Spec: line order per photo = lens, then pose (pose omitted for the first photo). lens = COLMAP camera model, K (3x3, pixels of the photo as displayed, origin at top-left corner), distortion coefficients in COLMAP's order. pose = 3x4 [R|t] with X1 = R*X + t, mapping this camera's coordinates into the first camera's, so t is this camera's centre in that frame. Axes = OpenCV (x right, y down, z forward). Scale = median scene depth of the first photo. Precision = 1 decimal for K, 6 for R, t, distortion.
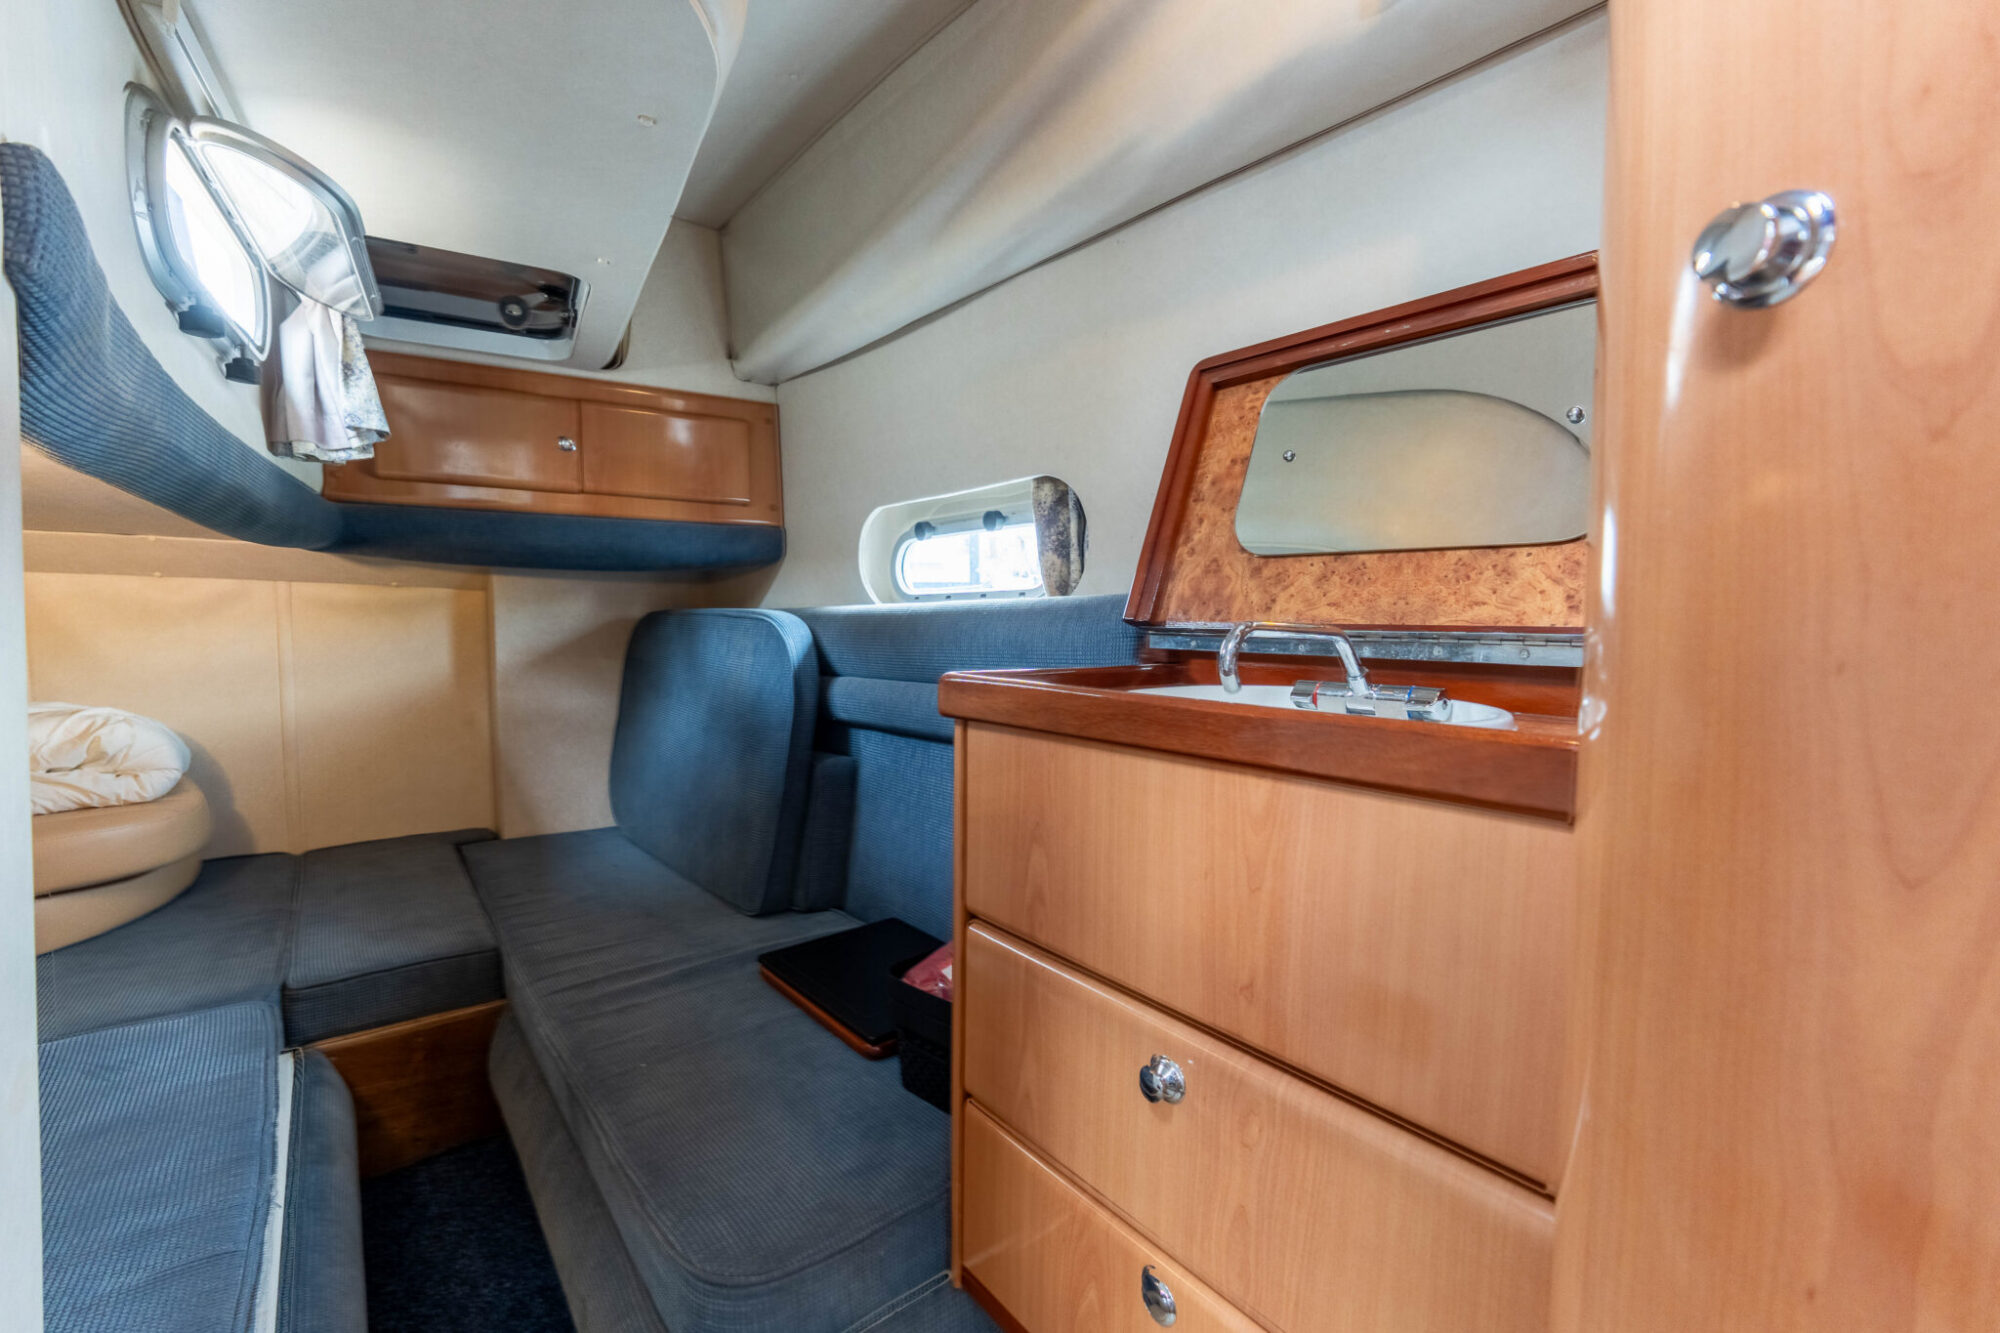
lens RADIAL K [[840.5, 0, 997.0], [0, 840.5, 660.9], [0, 0, 1]] dist [-0.002857, -0.000317]
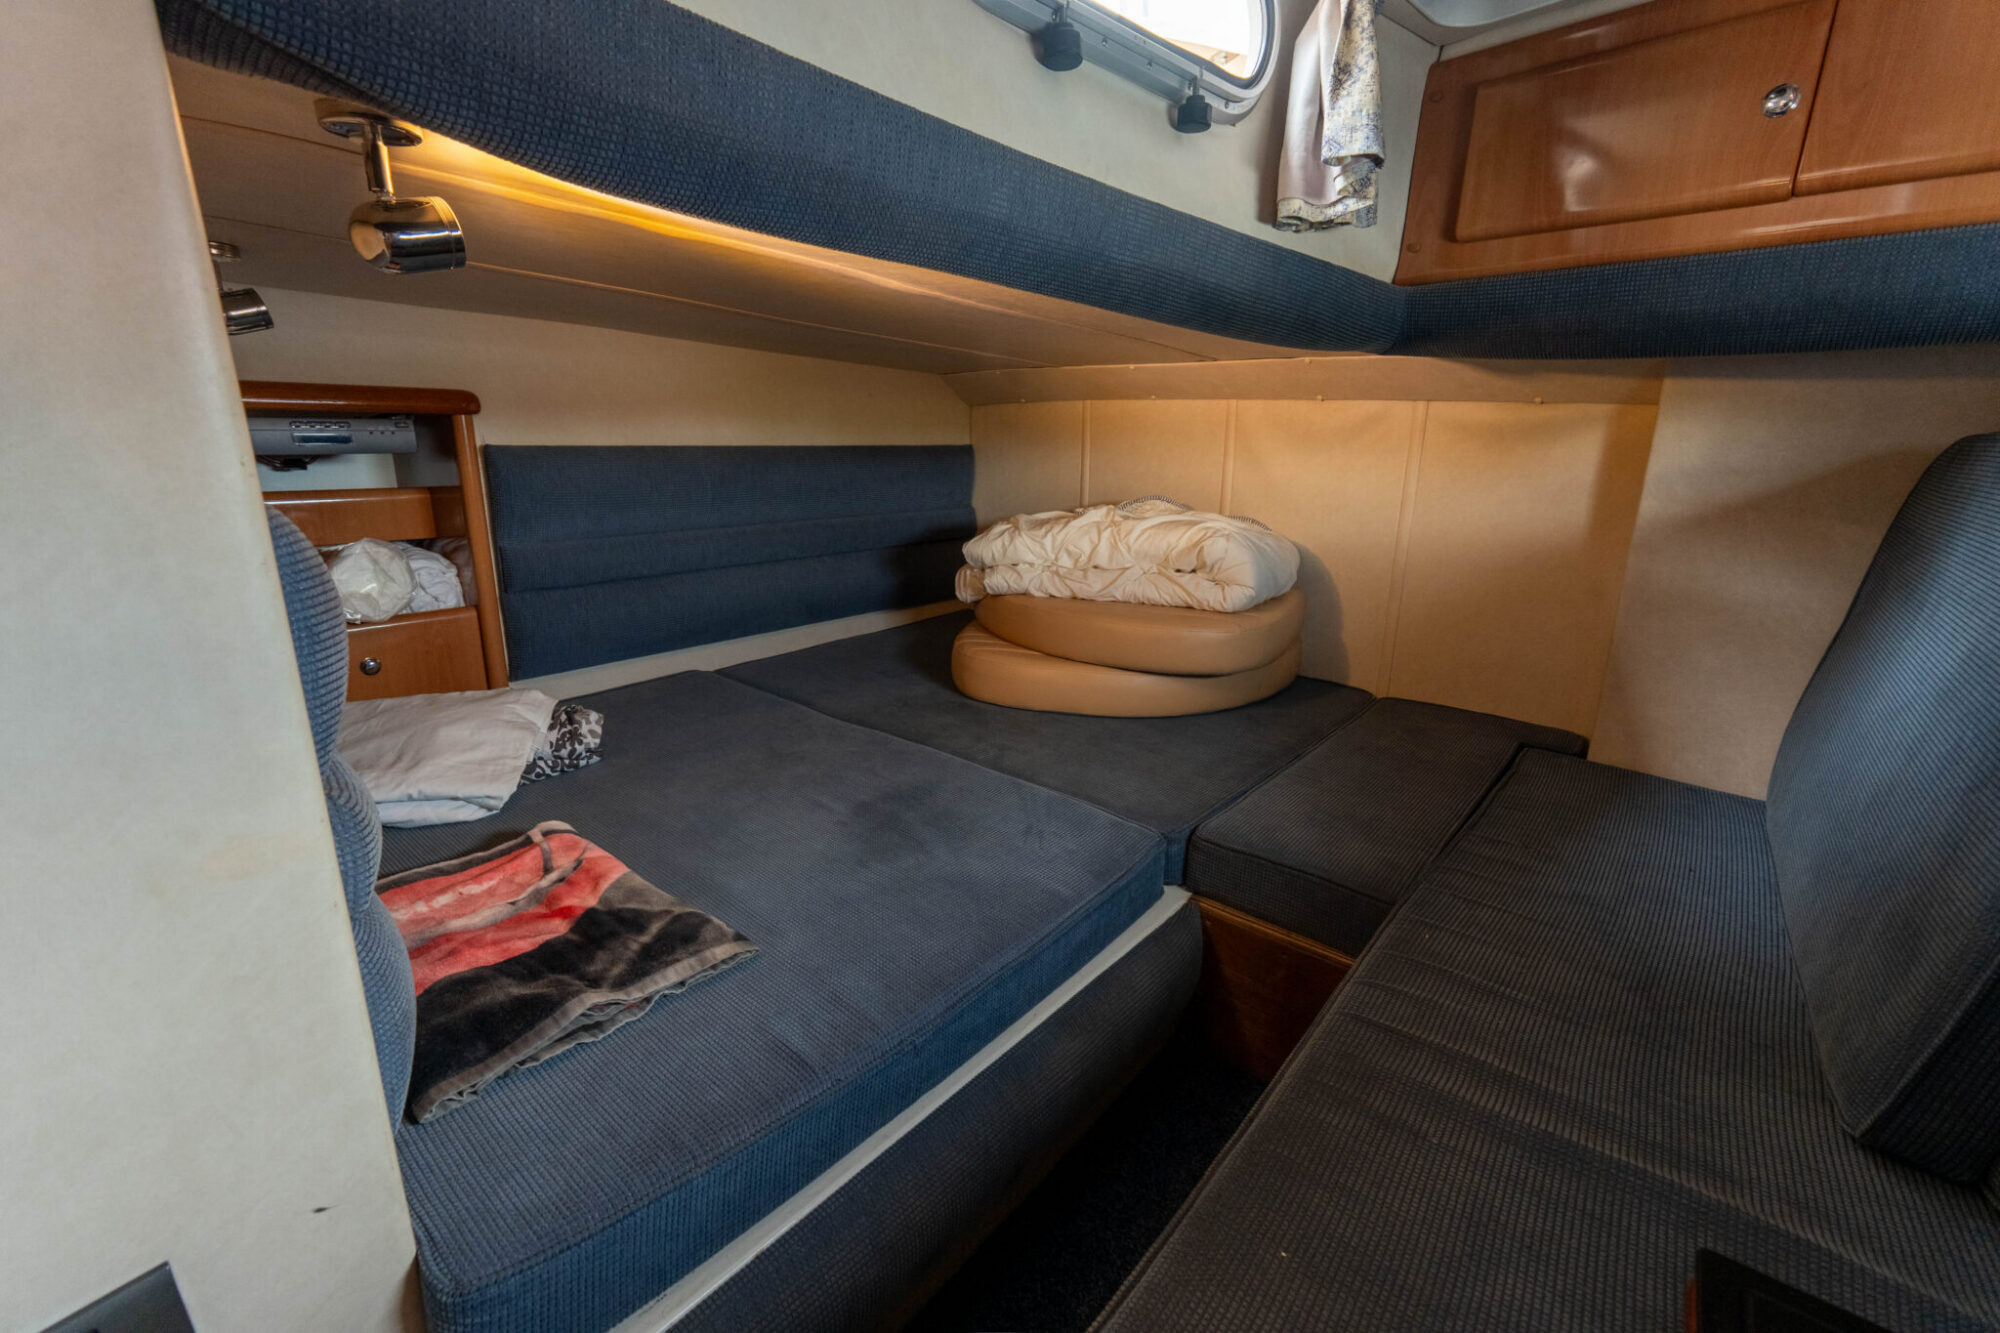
lens RADIAL K [[840.5, 0, 997.0], [0, 840.5, 660.9], [0, 0, 1]] dist [-0.002857, -0.000317]
pose [[0.189403, 0.246778, -0.950382, -0.021024], [-0.070195, 0.968829, 0.237579, -0.008351], [0.979387, 0.021713, 0.200822, 0.464918]]
